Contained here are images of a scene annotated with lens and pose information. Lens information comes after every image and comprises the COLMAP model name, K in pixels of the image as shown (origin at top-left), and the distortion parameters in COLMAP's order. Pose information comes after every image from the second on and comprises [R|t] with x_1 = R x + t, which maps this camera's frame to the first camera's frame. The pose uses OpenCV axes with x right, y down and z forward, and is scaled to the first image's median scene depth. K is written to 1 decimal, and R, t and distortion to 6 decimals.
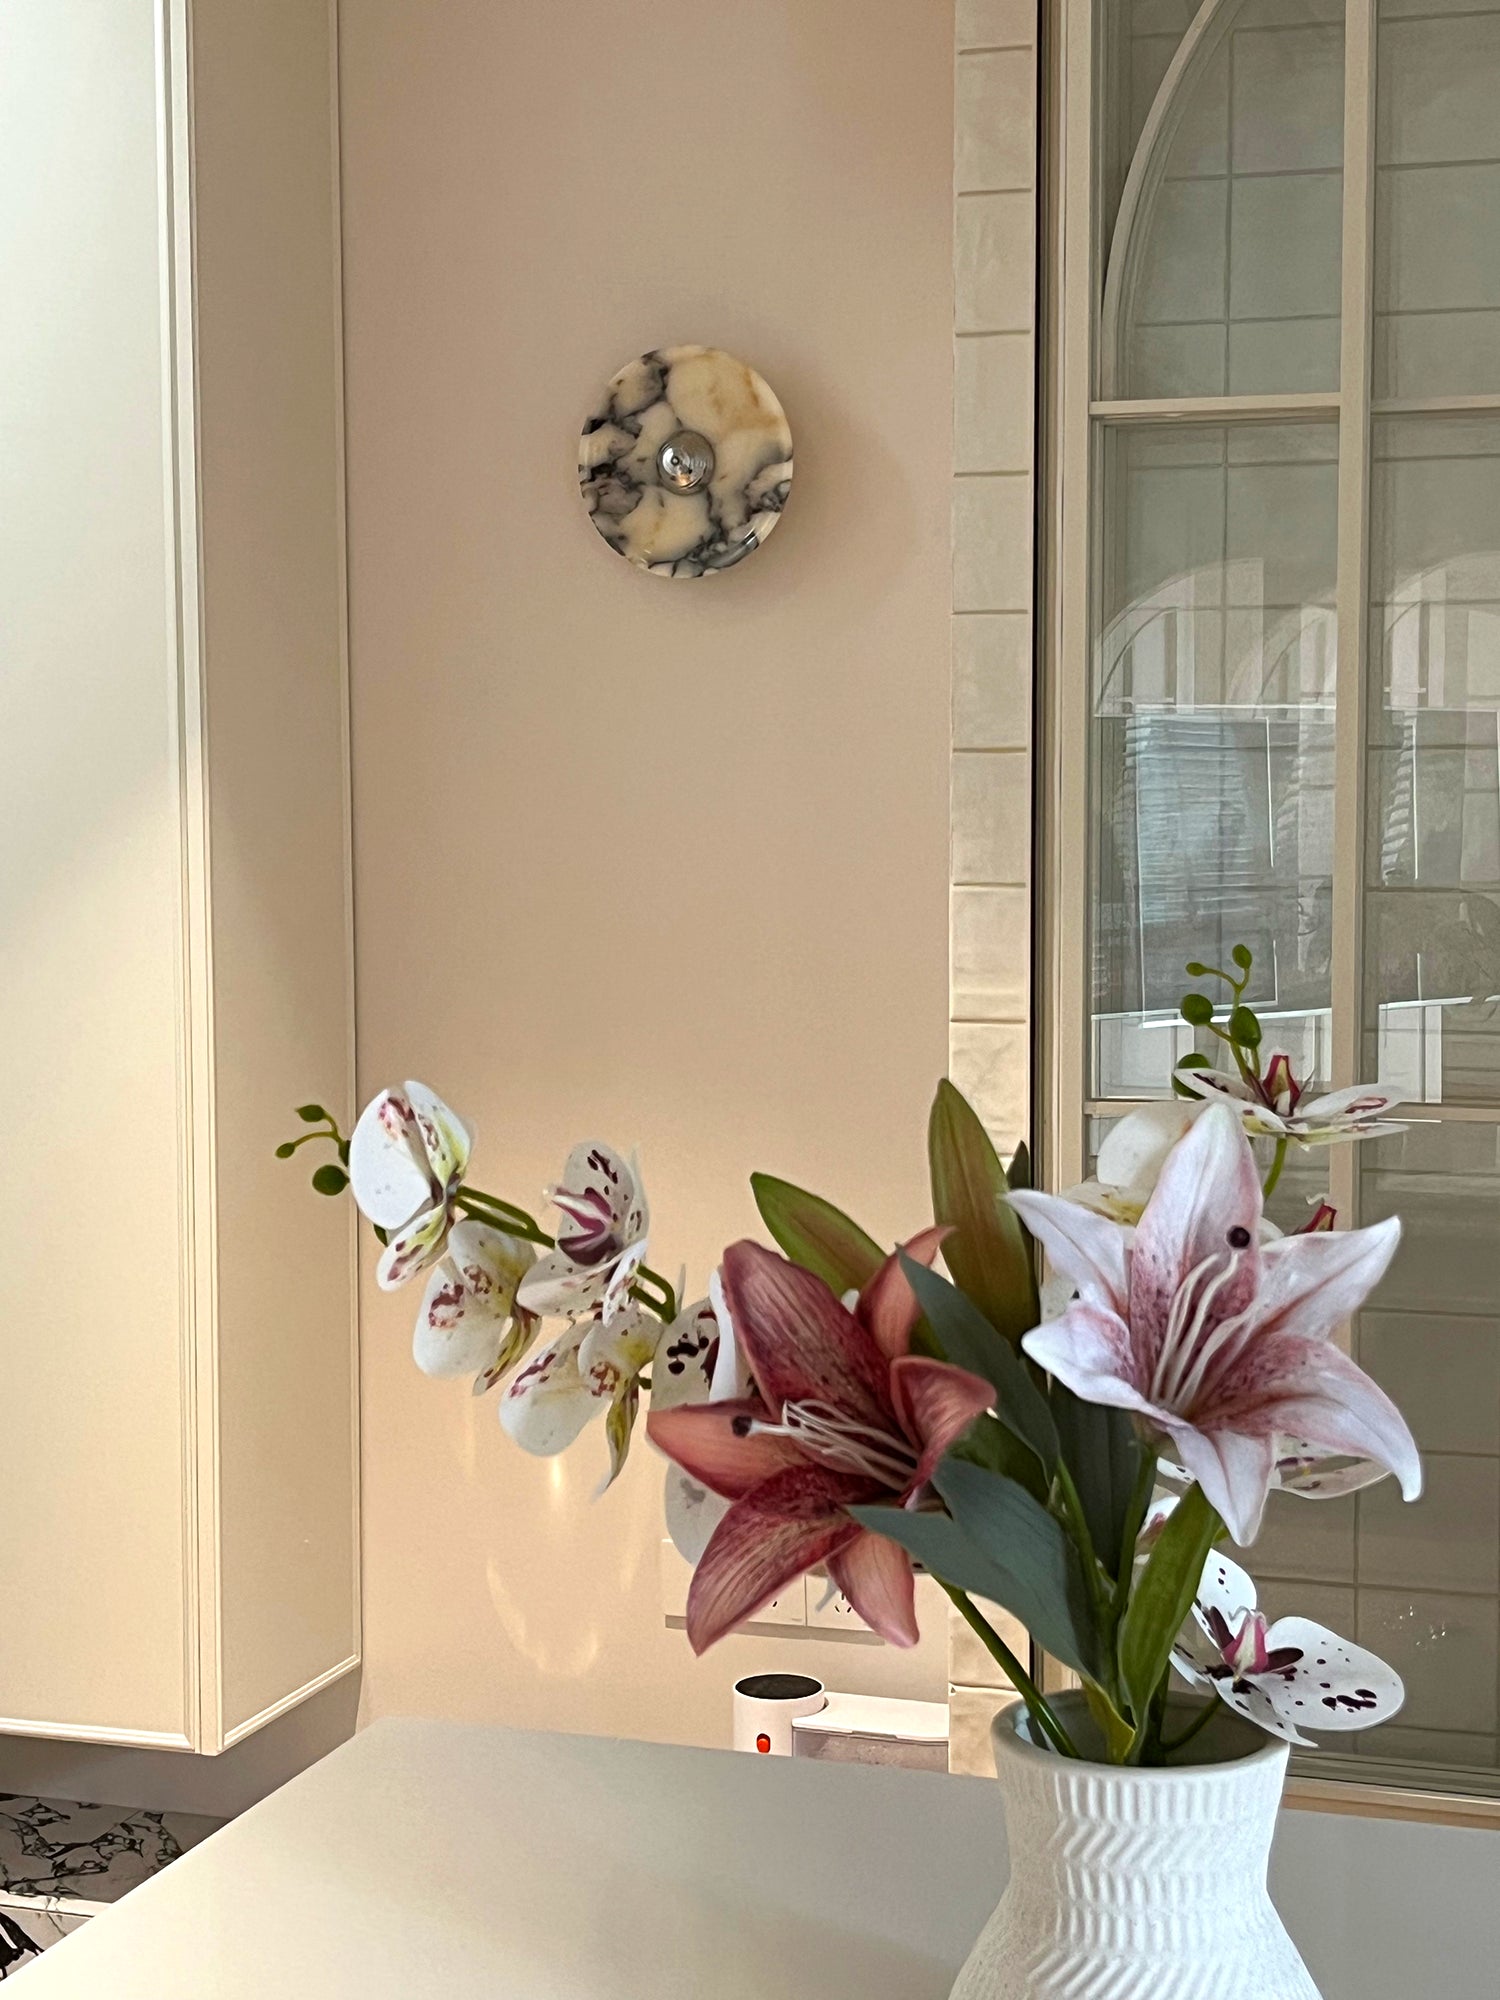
lens RADIAL K [[2978.1, 0, 750.0], [0, 2978.1, 1000.0], [0, 0, 1]] dist [0.066139, -0.095694]
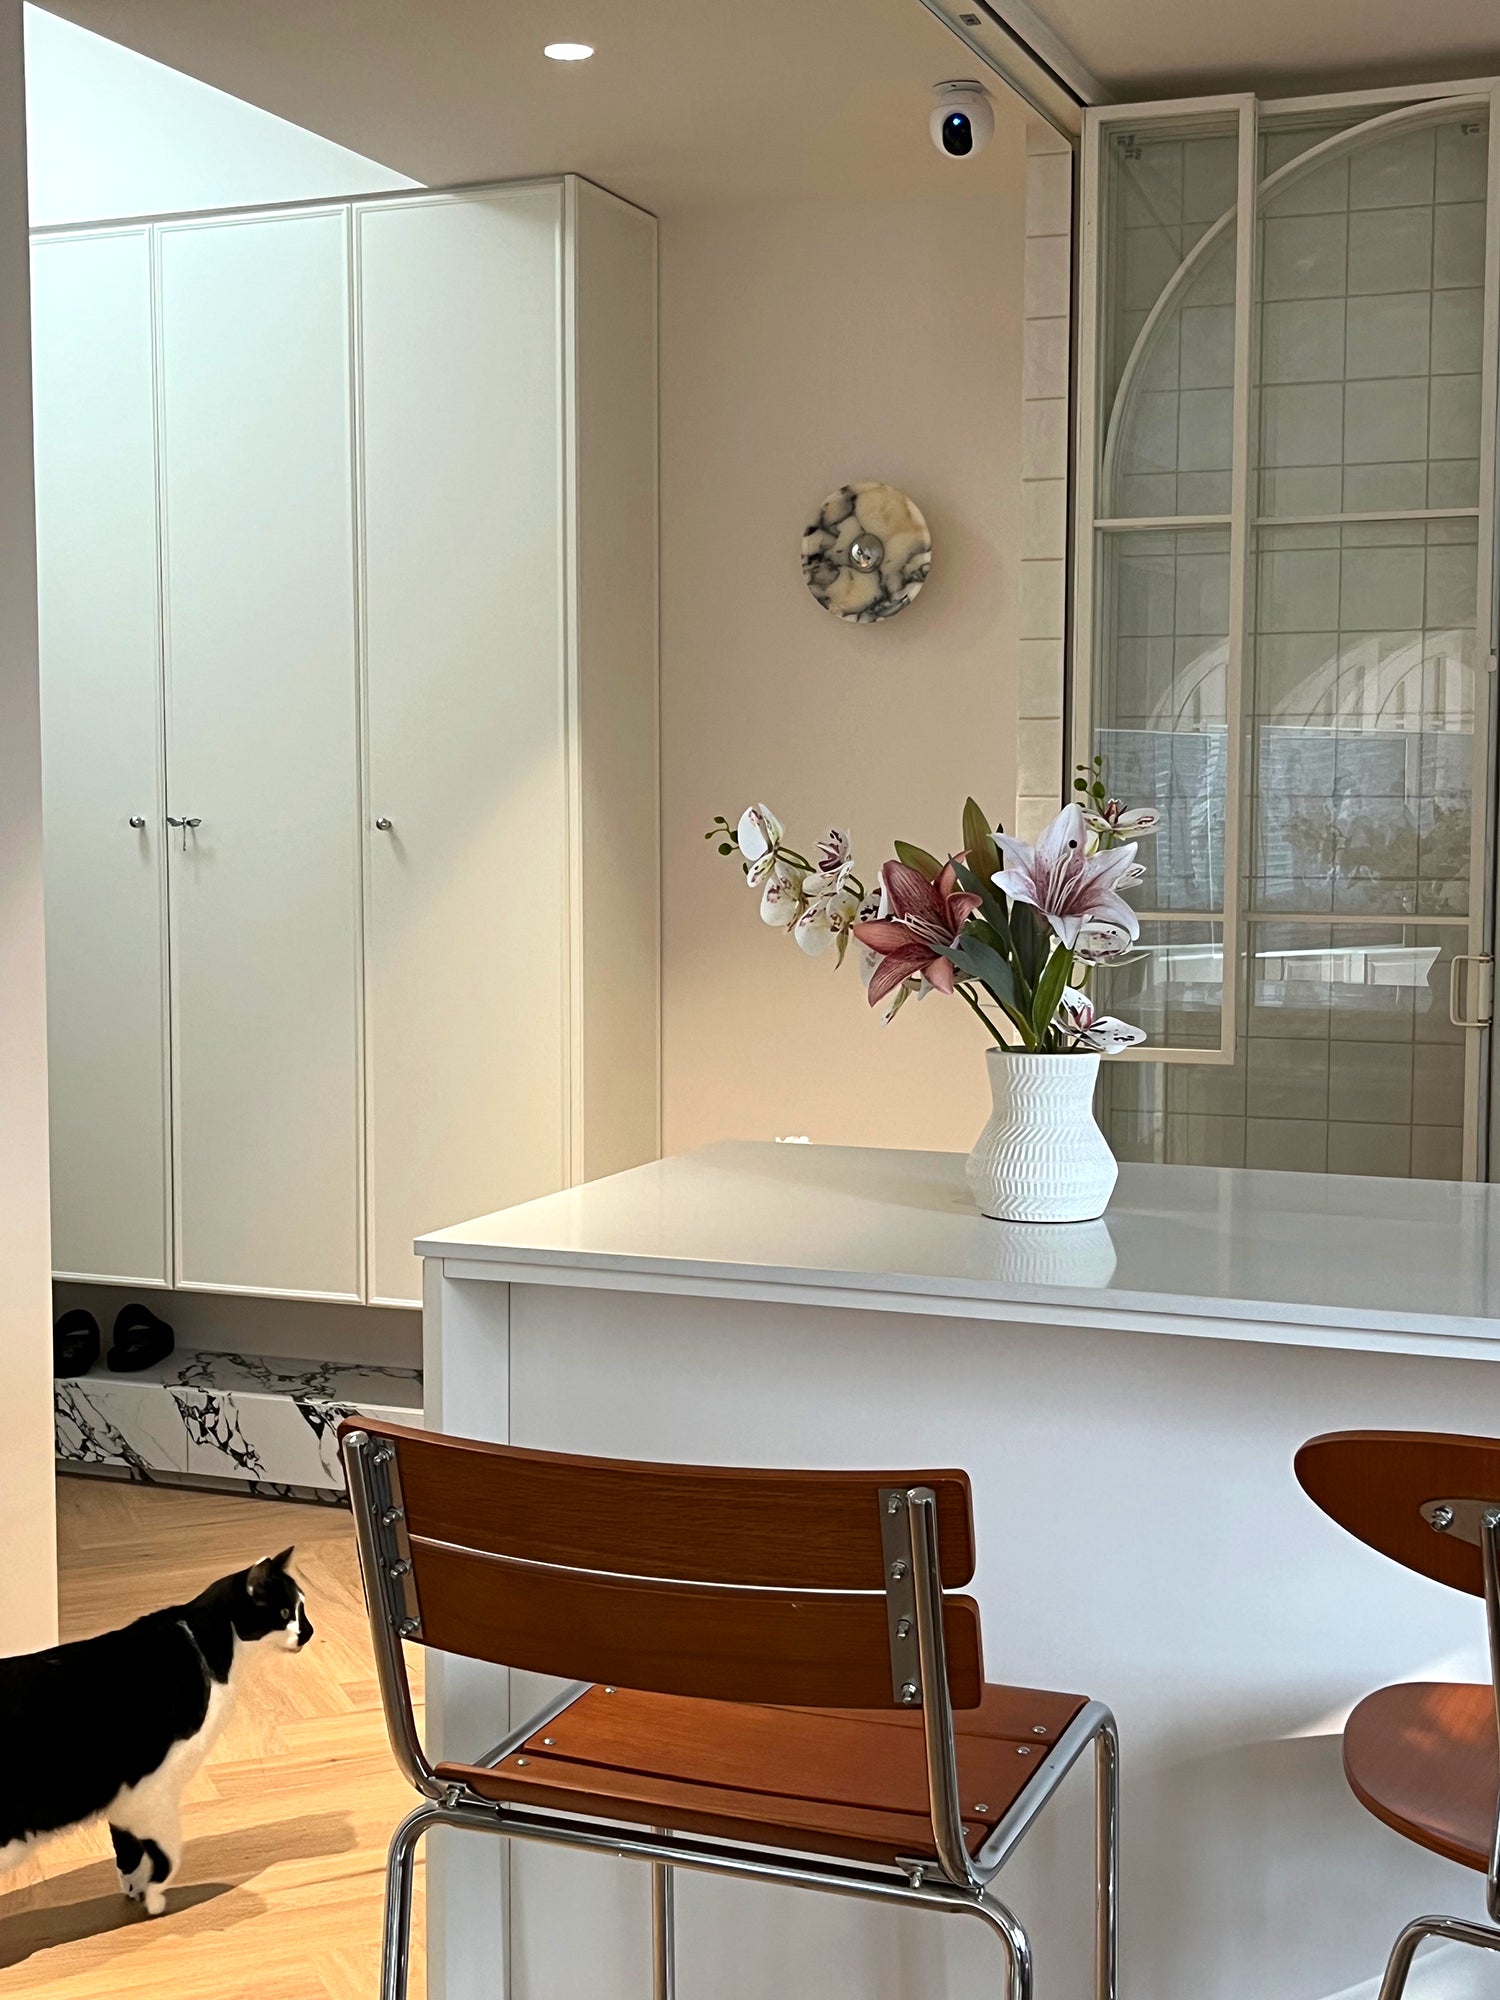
lens RADIAL K [[2474.3, 0, 750.0], [0, 2474.3, 1000.0], [0, 0, 1]] dist [0.105709, -0.406669]
pose [[0.997901, 0.009529, -0.064054, 0.004766], [-0.009361, 0.999952, 0.002923, 0.065239], [0.064078, -0.002318, 0.997942, -0.383163]]
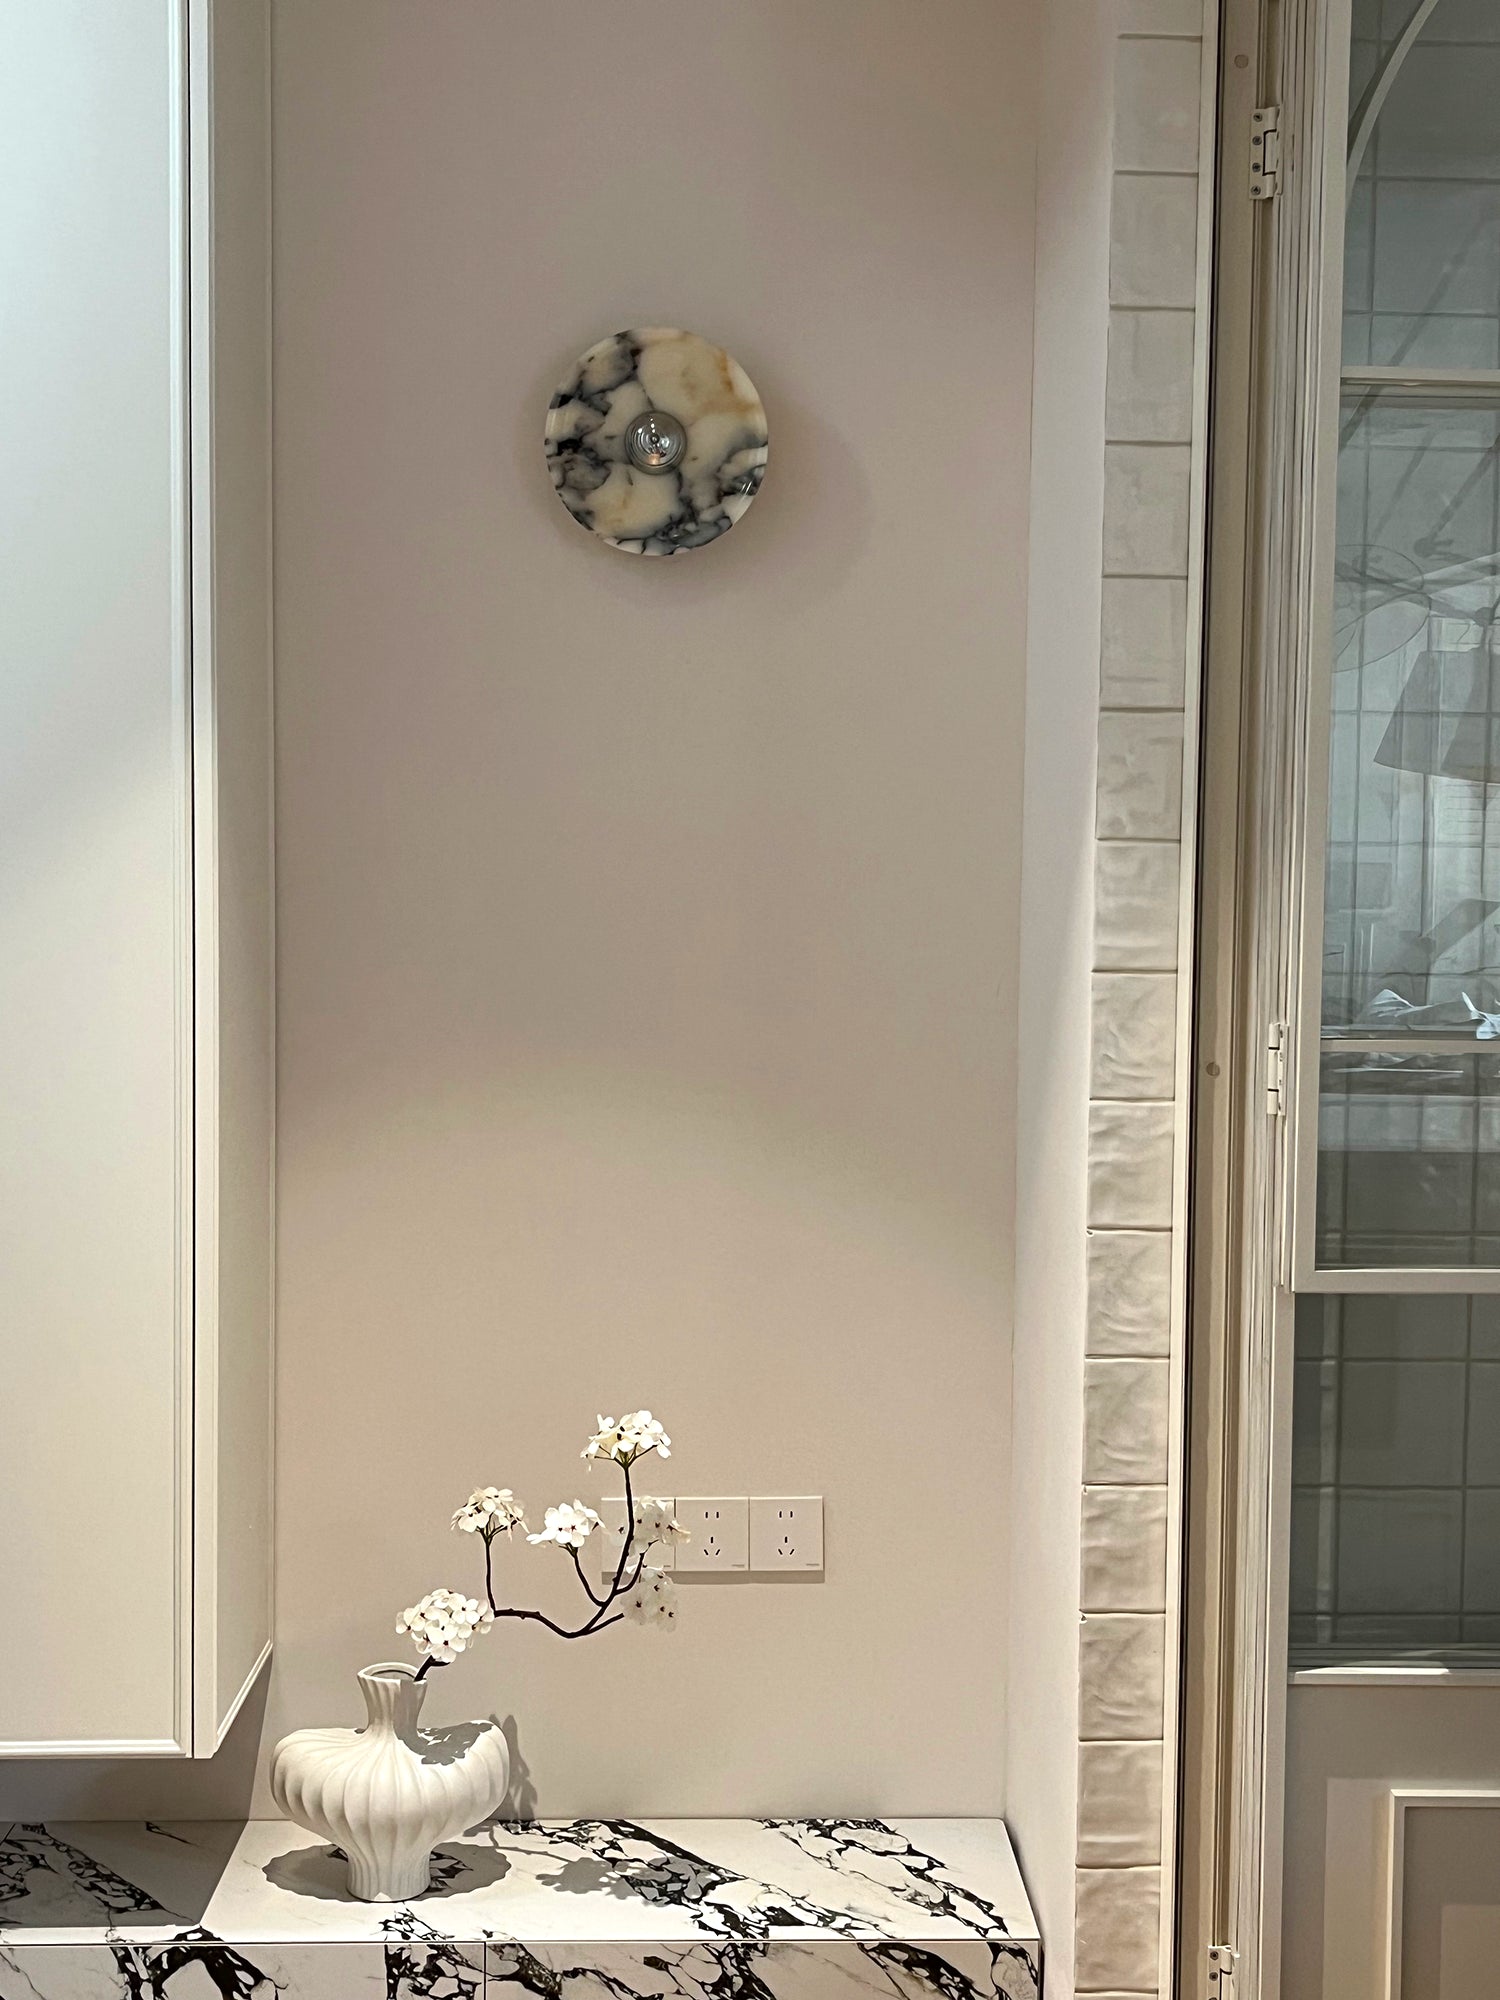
lens RADIAL K [[2474.3, 0, 750.0], [0, 2474.3, 1000.0], [0, 0, 1]] dist [0.105709, -0.406669]
pose [[0.939875, -0.004396, 0.341491, -0.286235], [0.009506, 0.999866, -0.013294, 0.023099], [-0.341387, 0.015741, 0.939791, 0.192323]]
